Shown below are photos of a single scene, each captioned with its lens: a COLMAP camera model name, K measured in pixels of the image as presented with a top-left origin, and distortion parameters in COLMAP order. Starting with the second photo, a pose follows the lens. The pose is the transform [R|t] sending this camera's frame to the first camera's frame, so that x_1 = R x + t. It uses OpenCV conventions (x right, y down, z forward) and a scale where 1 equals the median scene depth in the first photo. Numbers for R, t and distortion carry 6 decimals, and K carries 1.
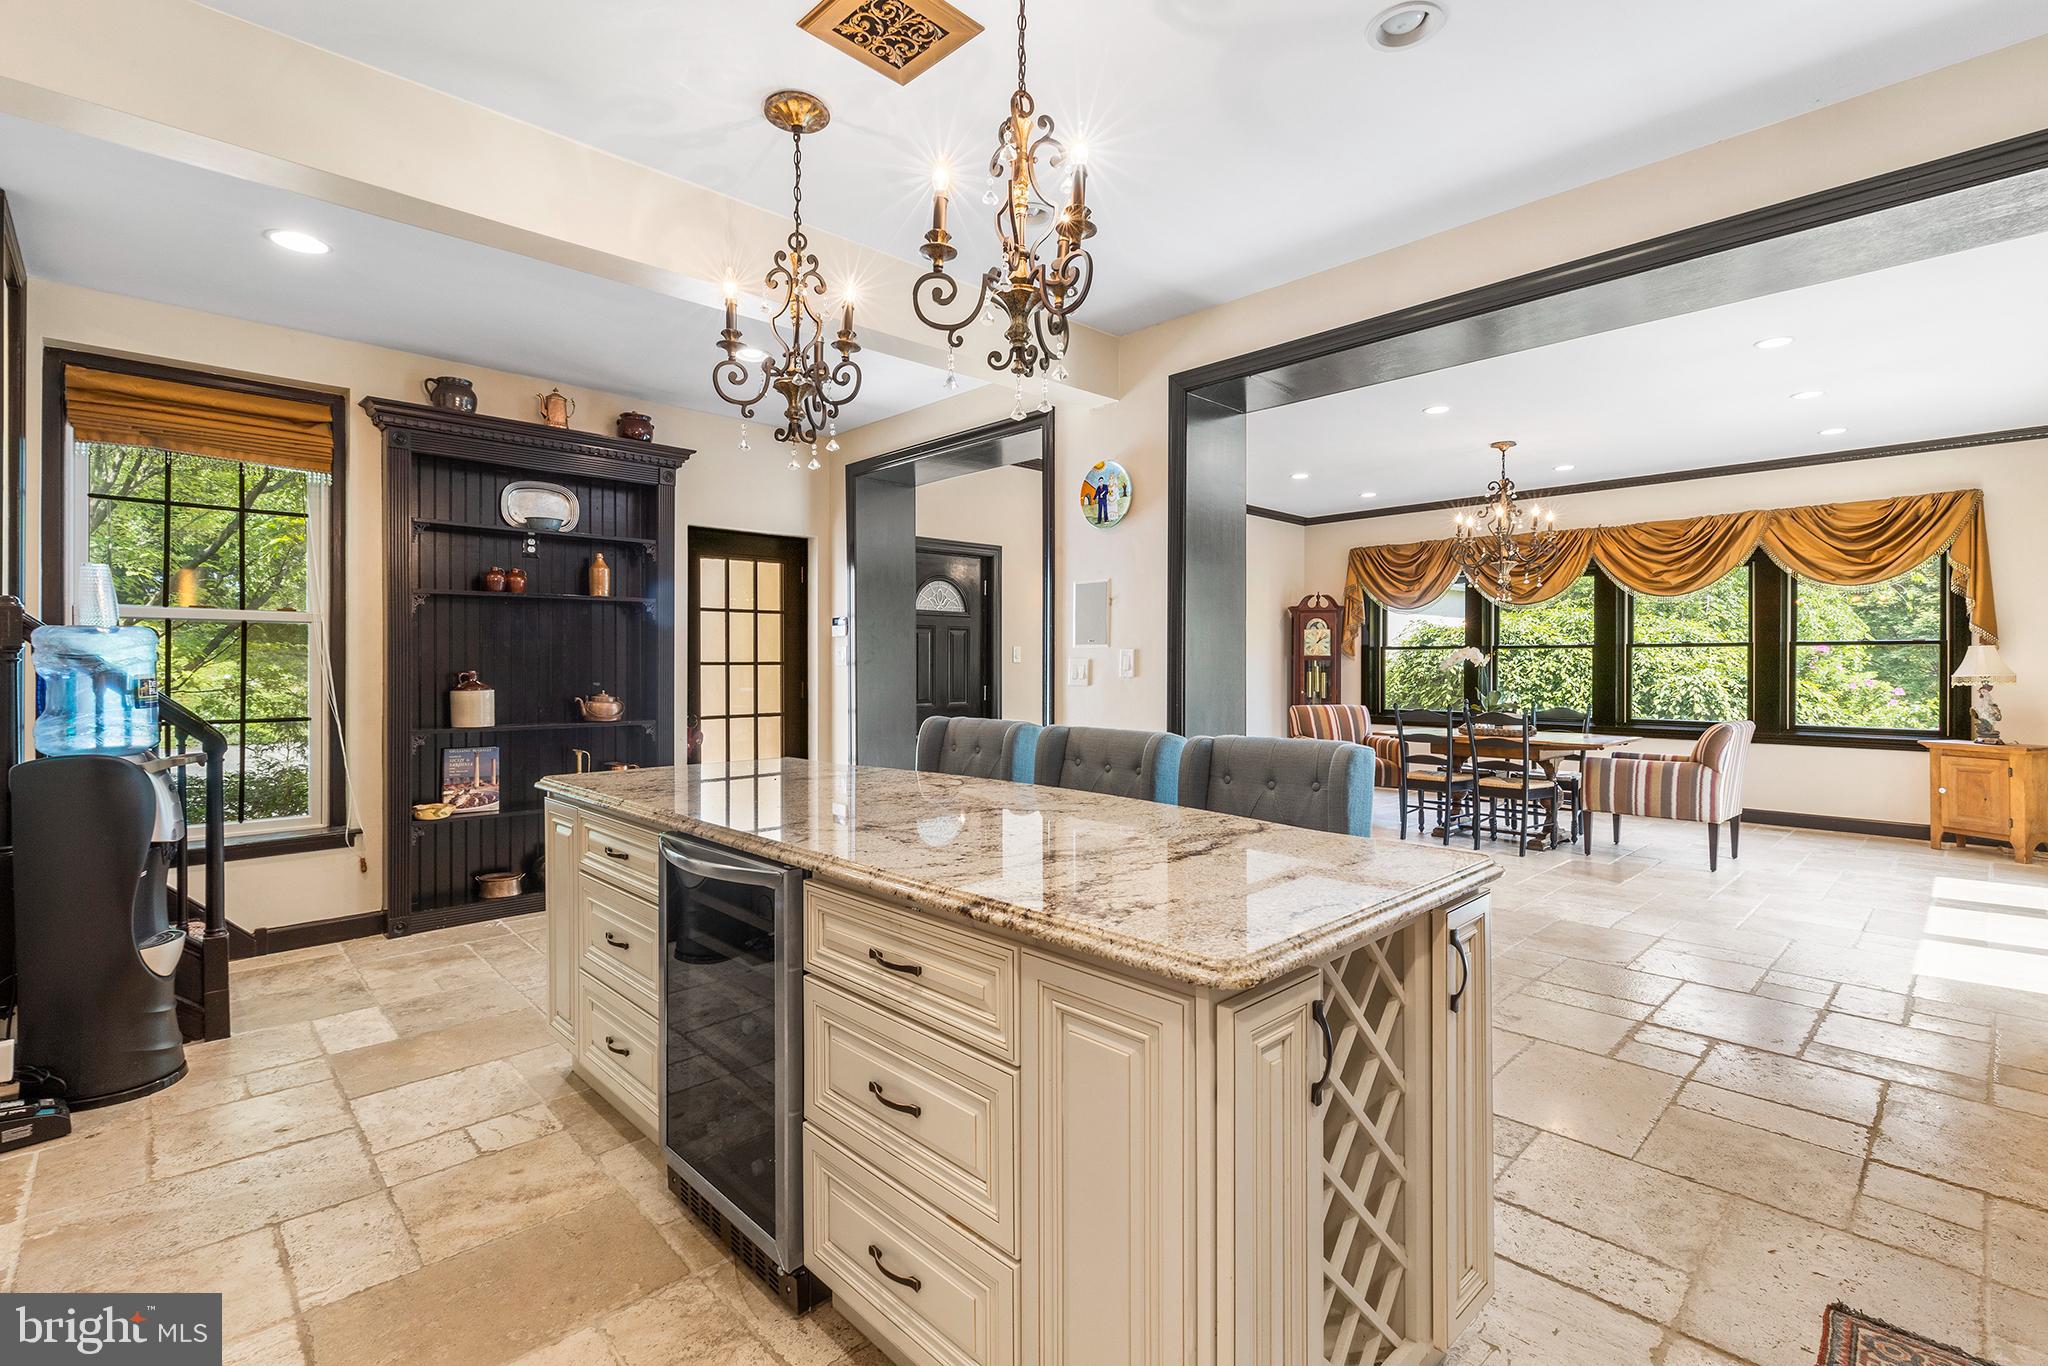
lens RADIAL K [[923.8, 0, 1025.4], [0, 923.8, 665.5], [0, 0, 1]] dist [0.002352, 0.000156]
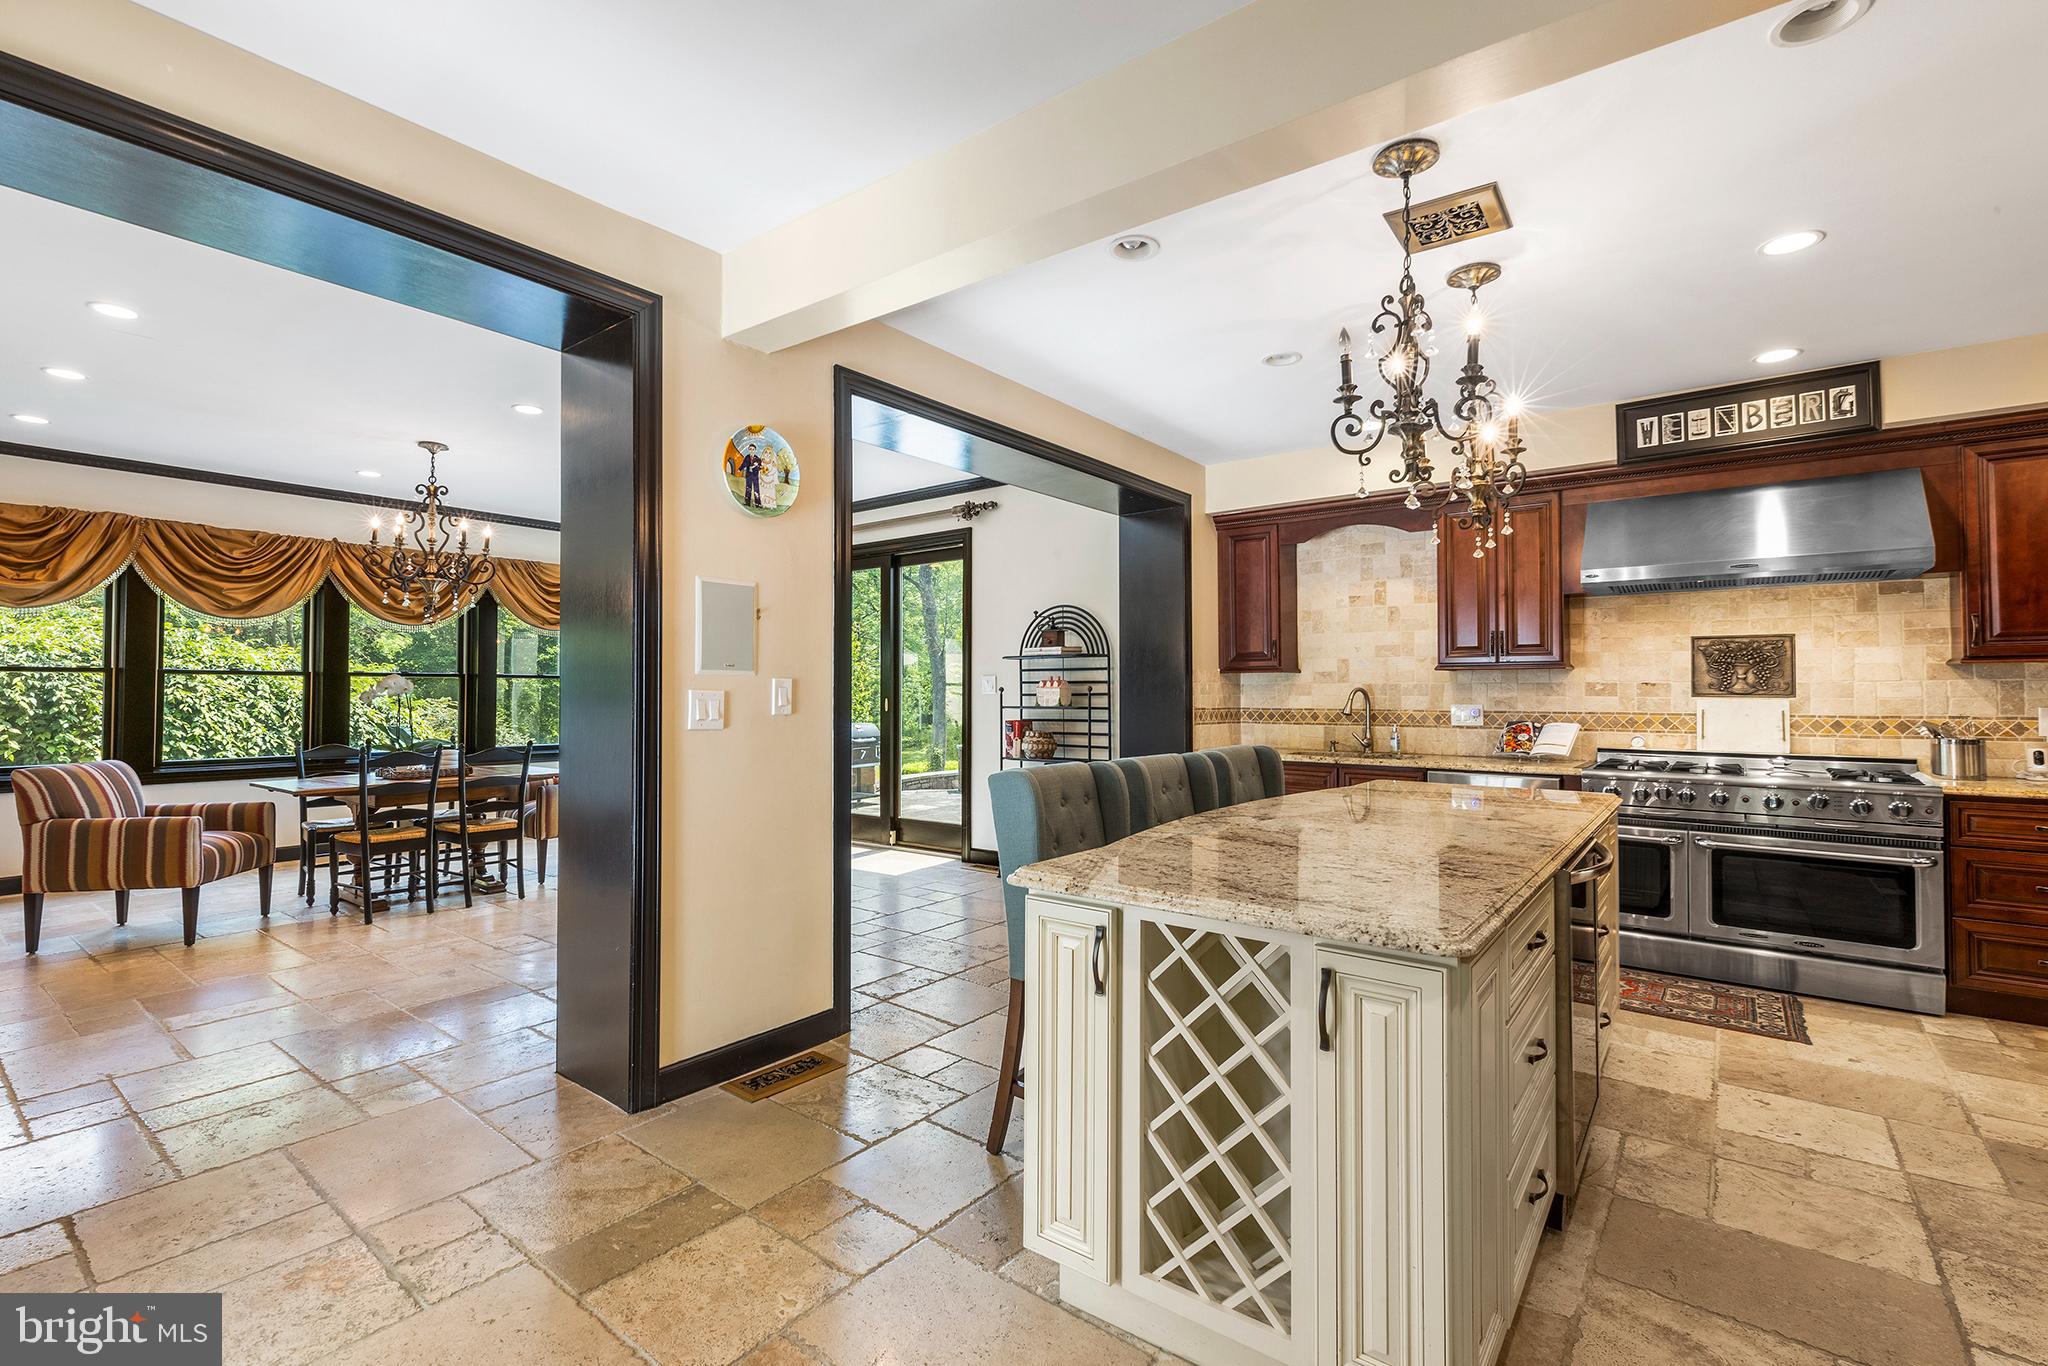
lens RADIAL K [[922.6, 0, 1023.0], [0, 922.6, 686.9], [0, 0, 1]] dist [0.009328, -0.000297]
pose [[-0.150265, 0.005071, 0.988633, -0.474617], [0.000107, 0.999987, -0.005113, -0.005506], [-0.988646, -0.000662, -0.150264, 0.634249]]
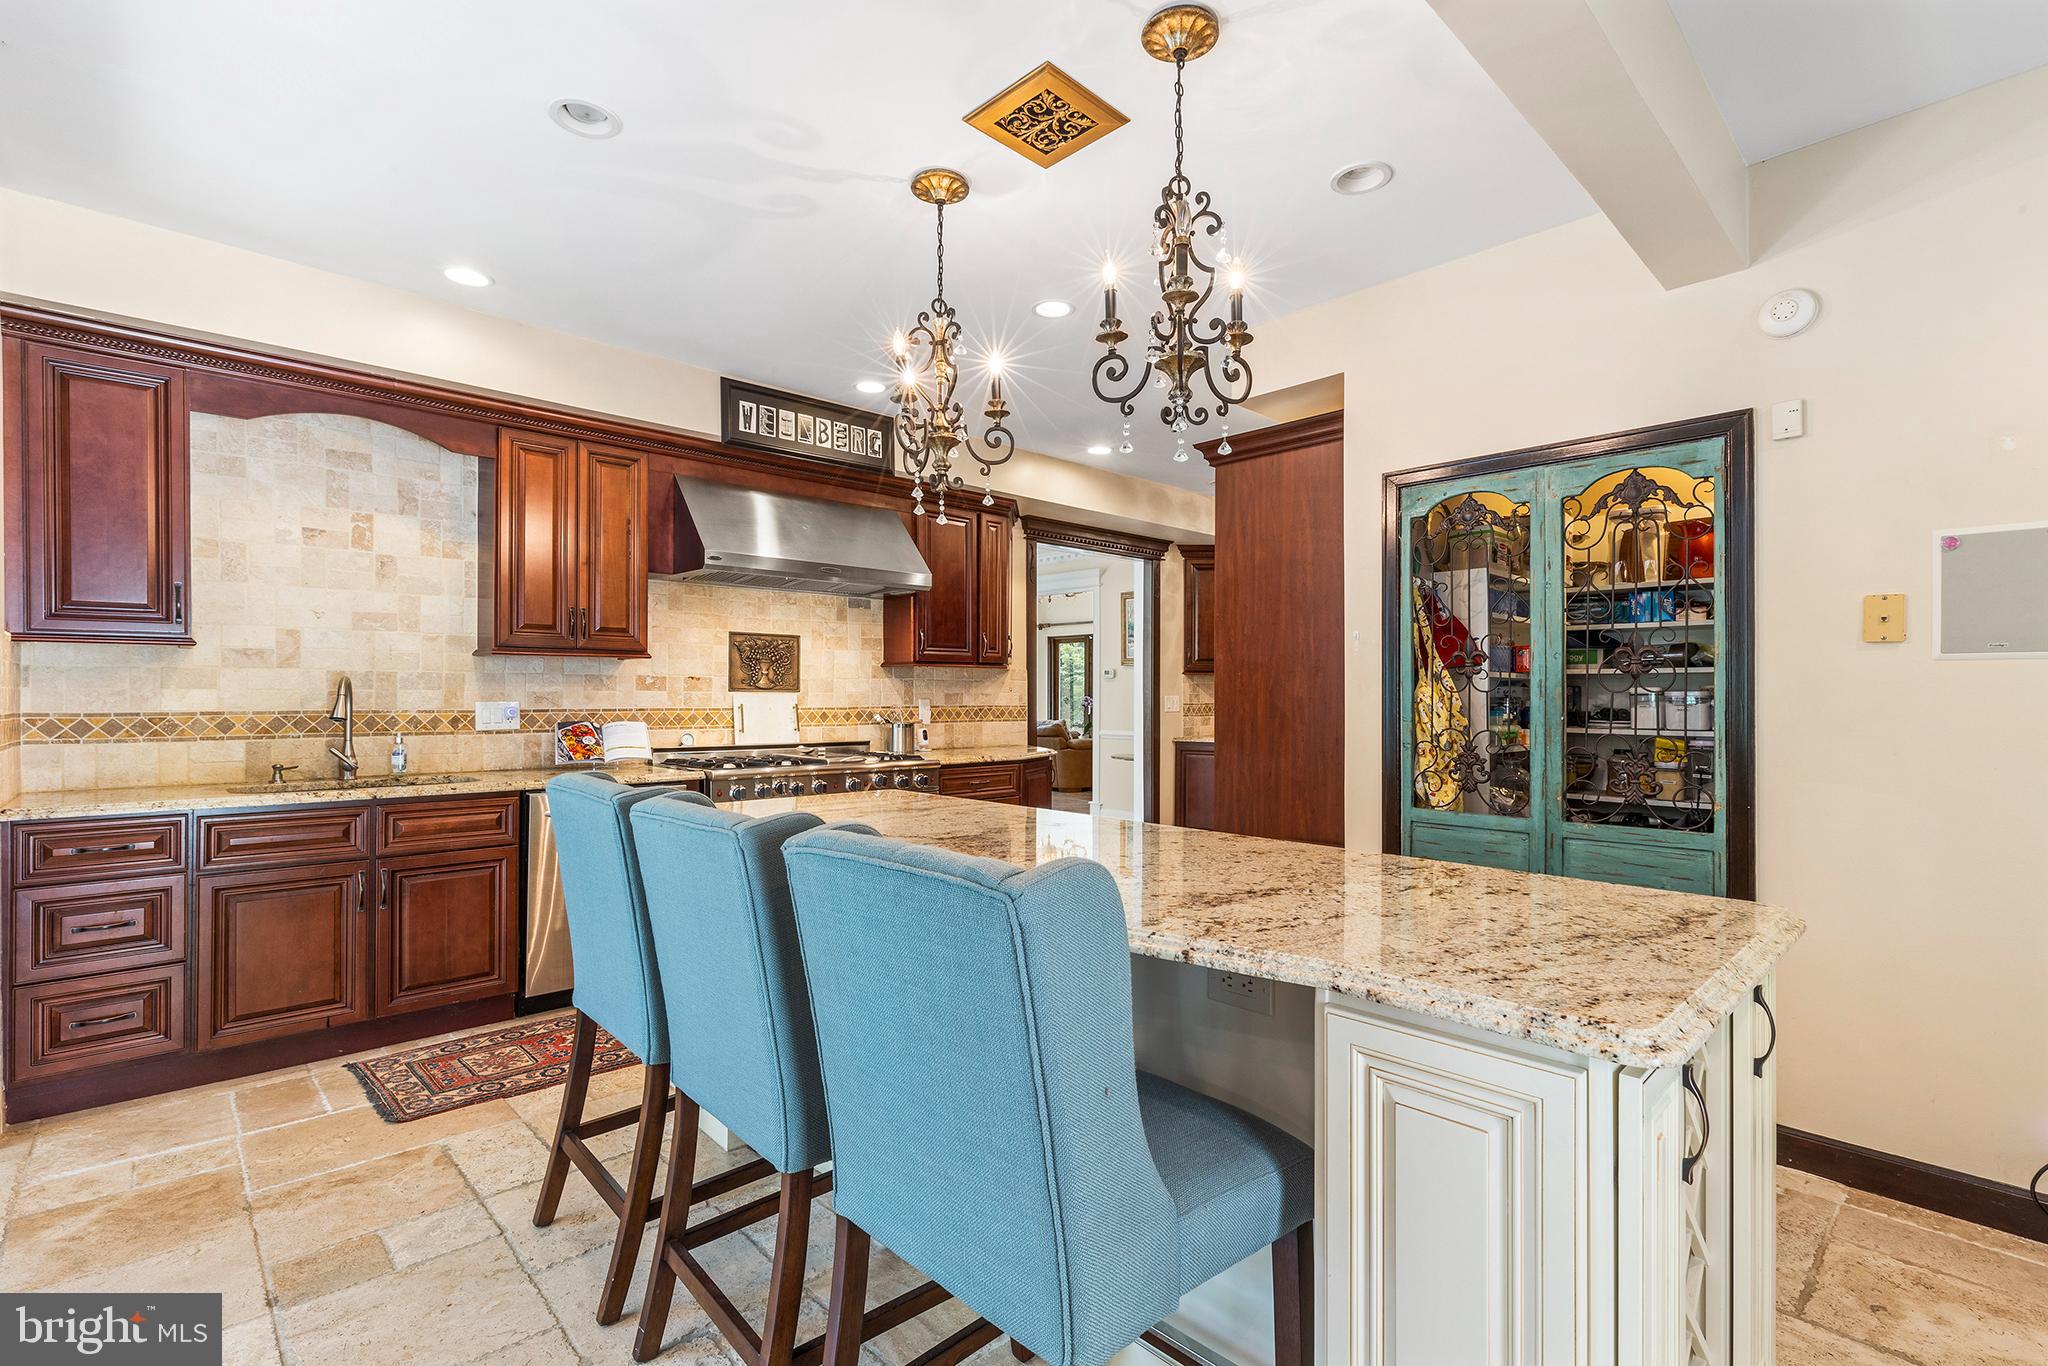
lens RADIAL K [[937.5, 0, 1033.8], [0, 937.5, 691.2], [0, 0, 1]] dist [0.002407, 0.000200]
pose [[-0.999960, -0.003357, 0.008244, -0.048758], [-0.003382, 0.999990, -0.003036, 0.000167], [-0.008234, -0.003063, -0.999961, 0.749641]]
